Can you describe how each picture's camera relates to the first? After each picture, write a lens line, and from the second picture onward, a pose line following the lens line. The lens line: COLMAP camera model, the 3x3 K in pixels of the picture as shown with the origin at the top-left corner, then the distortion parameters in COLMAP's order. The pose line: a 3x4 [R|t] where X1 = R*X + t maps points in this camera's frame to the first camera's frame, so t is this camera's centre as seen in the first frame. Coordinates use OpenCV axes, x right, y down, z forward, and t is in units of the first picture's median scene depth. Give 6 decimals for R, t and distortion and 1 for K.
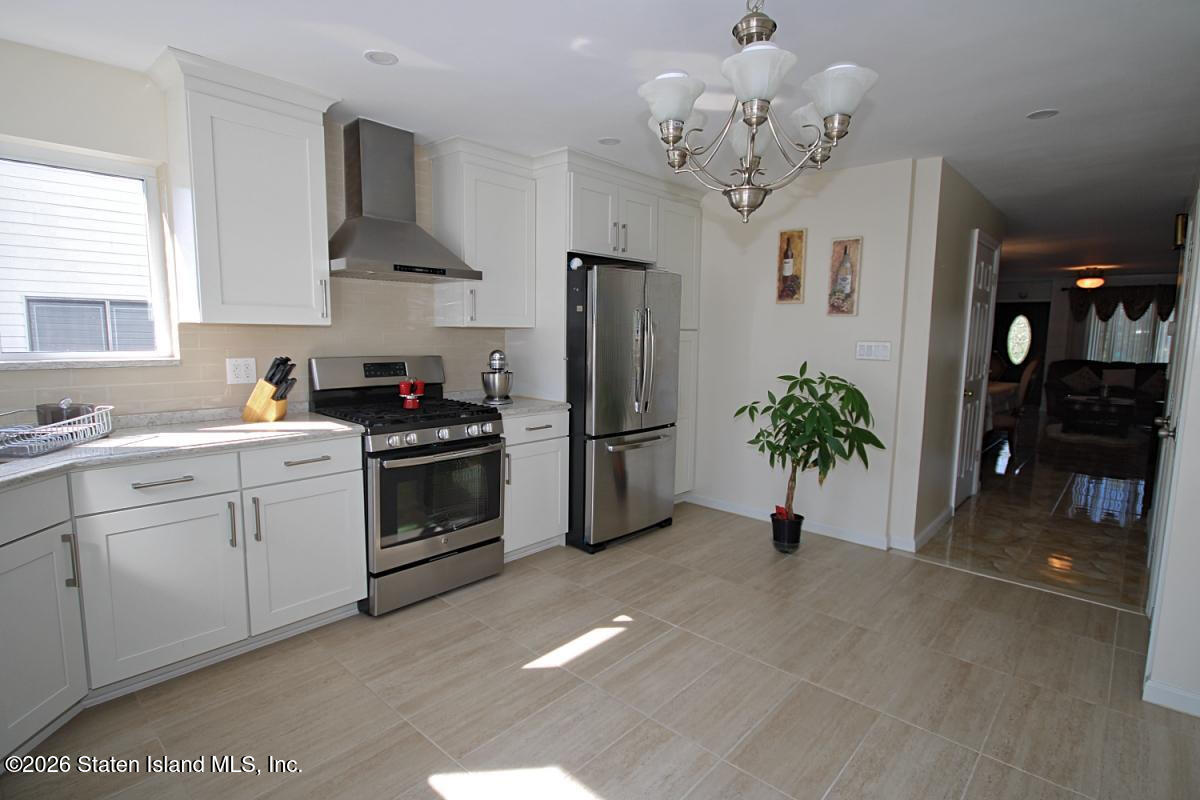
lens RADIAL K [[611.8, 0, 605.7], [0, 611.8, 403.6], [0, 0, 1]] dist [0.004677, -0.000190]
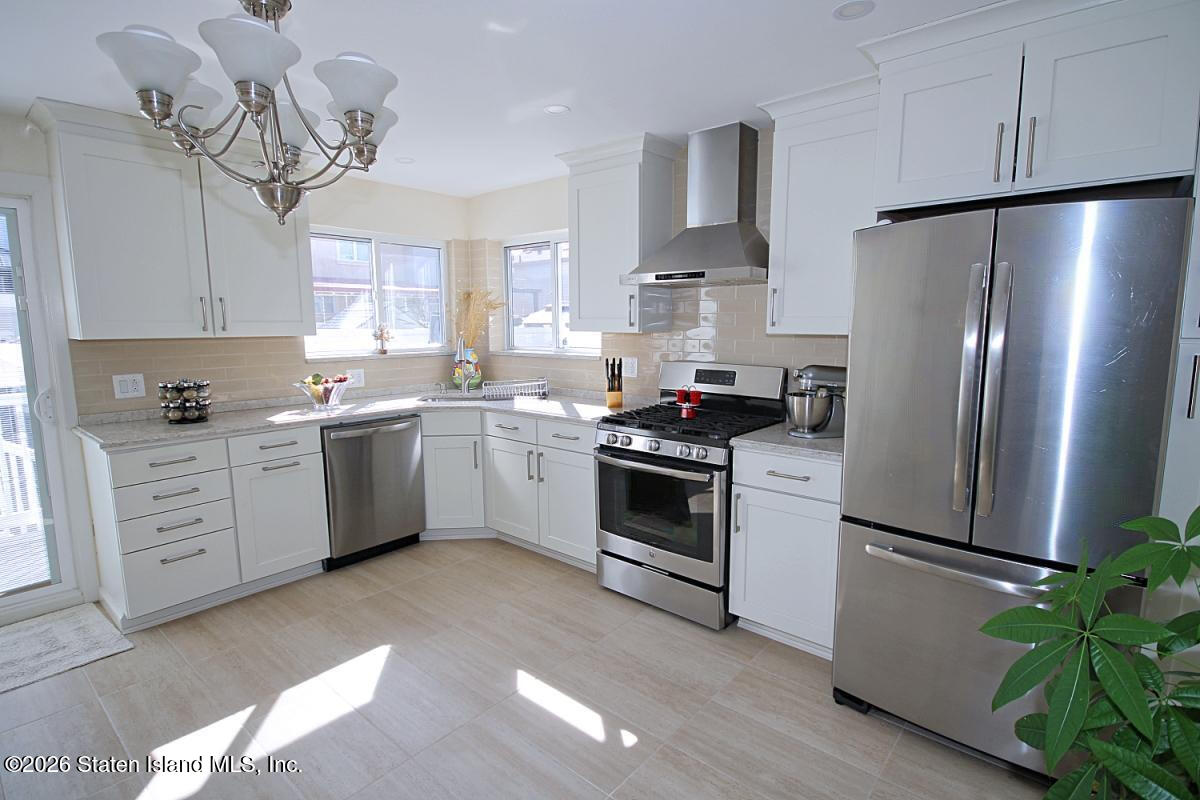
lens RADIAL K [[611.8, 0, 605.7], [0, 611.8, 403.6], [0, 0, 1]] dist [0.004677, -0.000190]
pose [[0.000322, 0.119683, -0.992812, 0.823305], [-0.117829, 0.985901, 0.118812, -0.145732], [0.993034, 0.116944, 0.014419, 1.073255]]
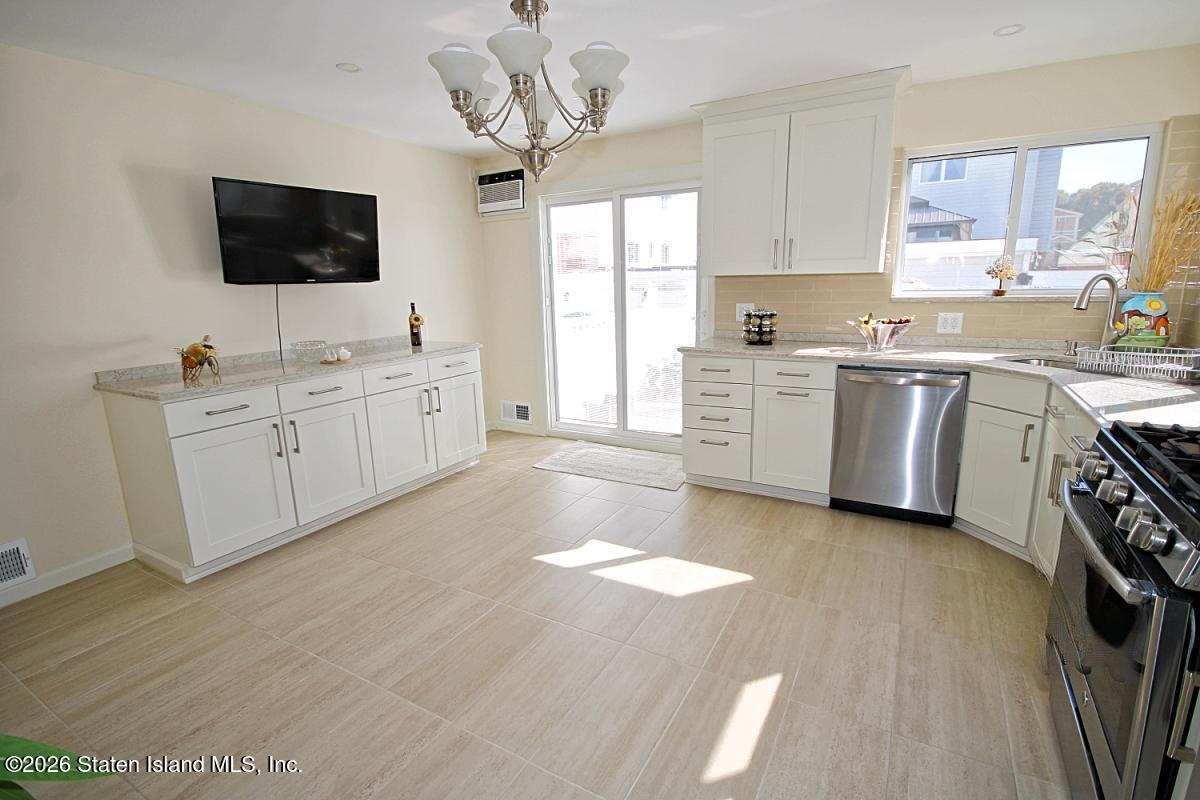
lens RADIAL K [[560.5, 0, 576.3], [0, 560.5, 402.3], [0, 0, 1]] dist [0.000545, 0.000012]
pose [[-0.986631, 0.041543, -0.157585, 0.255224], [-0.013055, 0.943709, 0.330520, -0.182747], [0.162445, 0.328159, -0.930550, 1.550288]]
